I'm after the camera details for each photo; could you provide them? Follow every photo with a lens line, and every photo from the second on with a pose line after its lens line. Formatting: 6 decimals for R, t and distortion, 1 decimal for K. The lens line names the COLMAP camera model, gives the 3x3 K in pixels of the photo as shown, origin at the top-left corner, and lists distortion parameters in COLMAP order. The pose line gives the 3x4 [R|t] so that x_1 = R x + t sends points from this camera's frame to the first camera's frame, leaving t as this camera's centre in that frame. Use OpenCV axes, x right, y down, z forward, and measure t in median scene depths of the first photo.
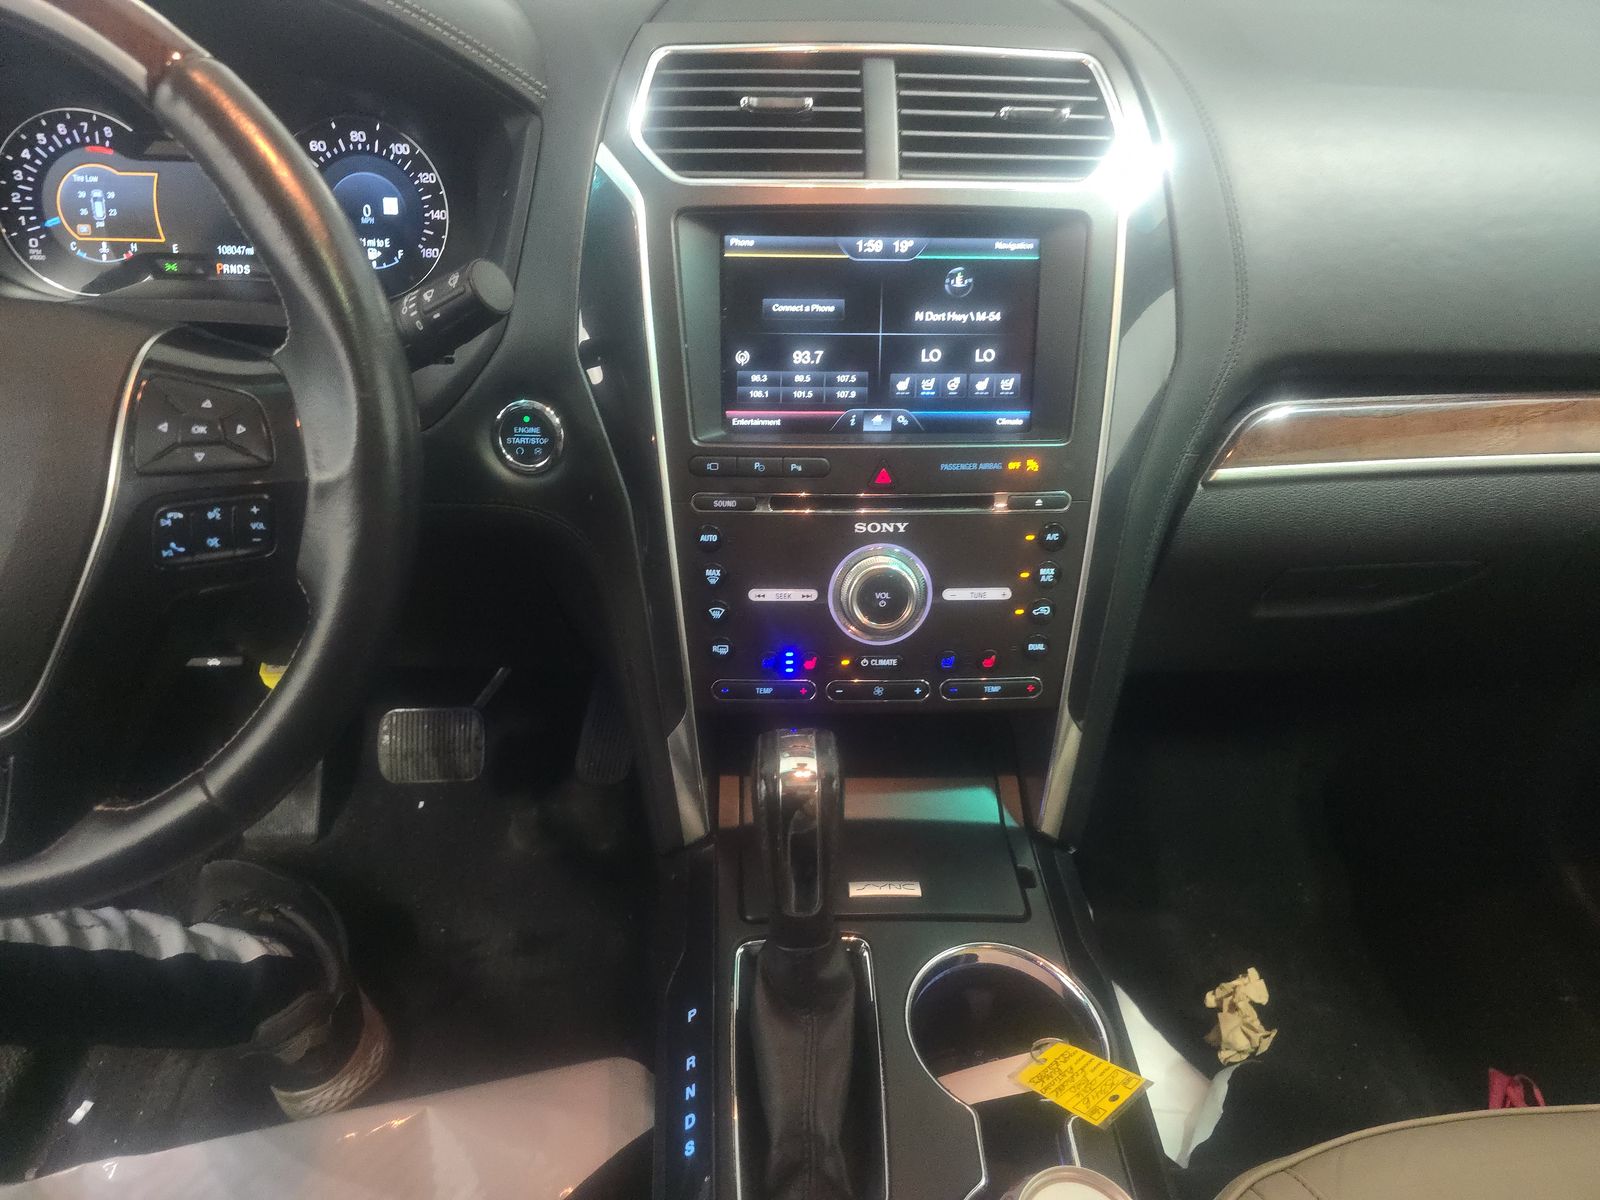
lens RADIAL K [[1096.6, 0, 803.2], [0, 1096.6, 597.1], [0, 0, 1]] dist [0.055990, -0.054256]
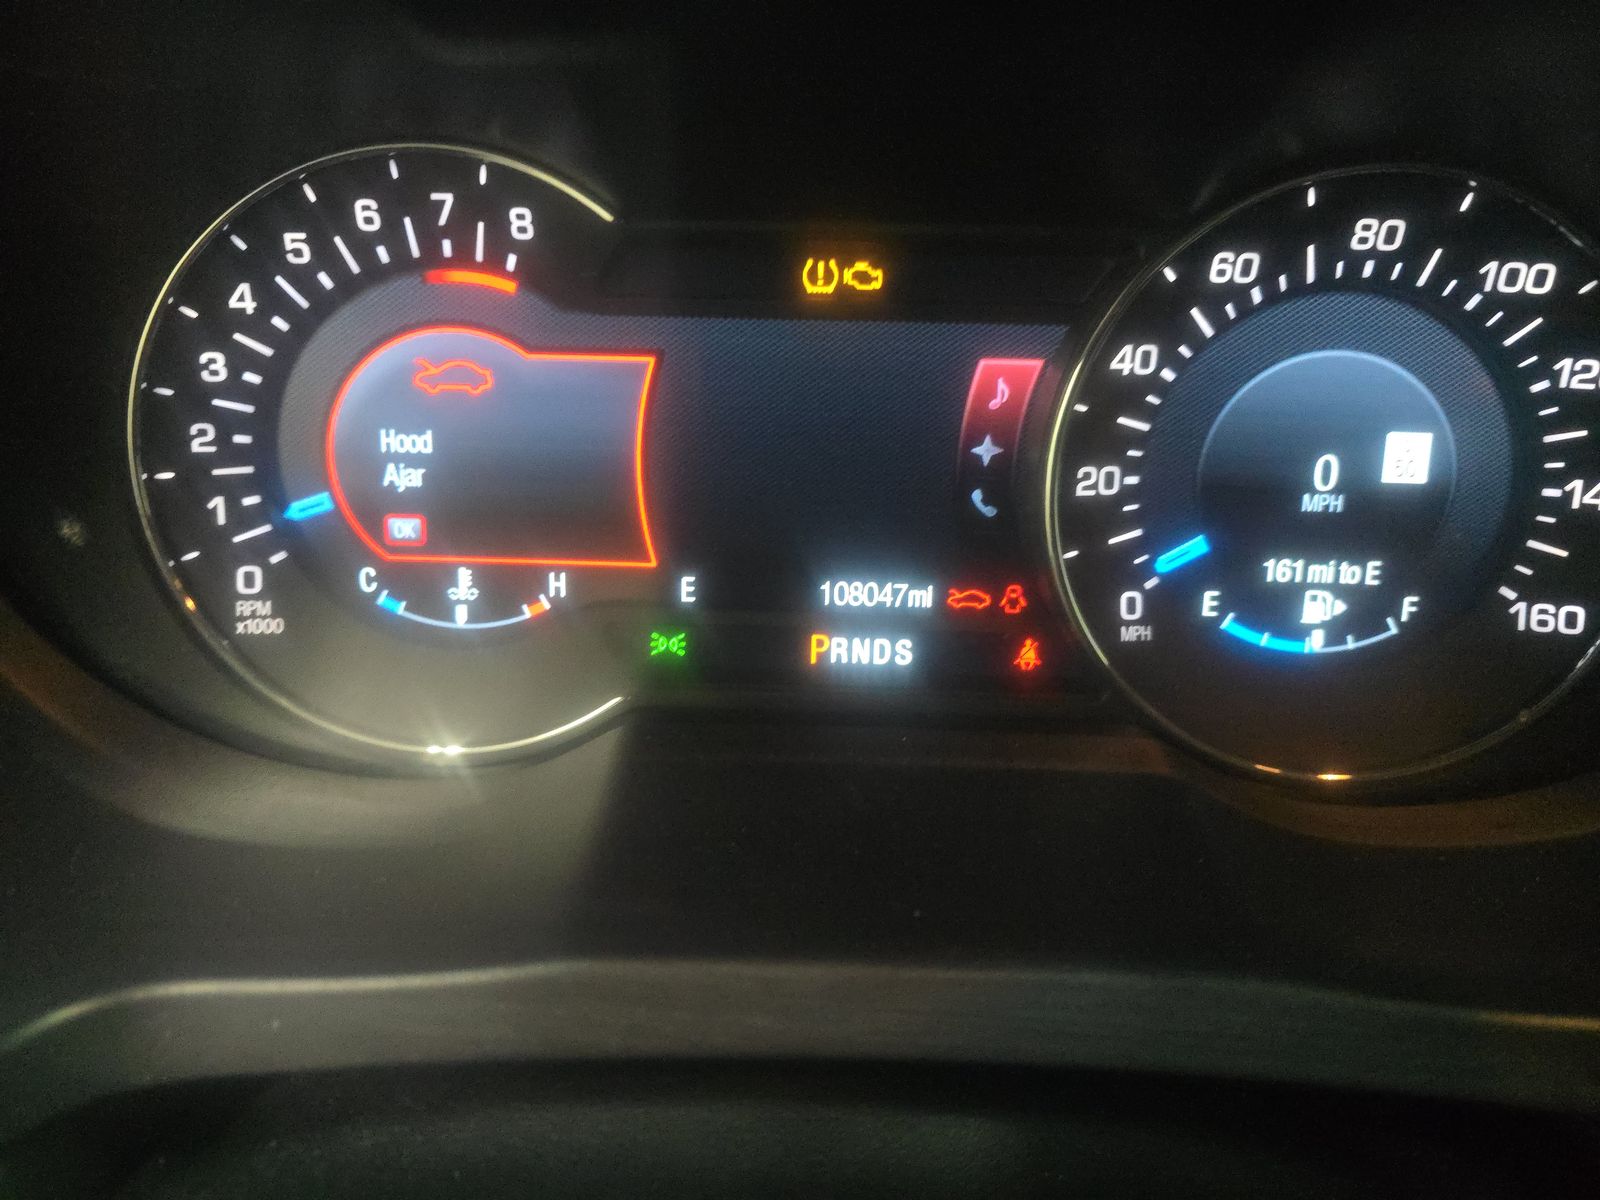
lens RADIAL K [[1054.1, 0, 801.7], [0, 1054.1, 545.8], [0, 0, 1]] dist [-0.029152, -0.005357]
pose [[0.998130, 0.015584, -0.059110, -0.571261], [-0.018884, 0.998270, -0.055674, -0.342936], [0.058141, 0.056686, 0.996698, 0.788099]]
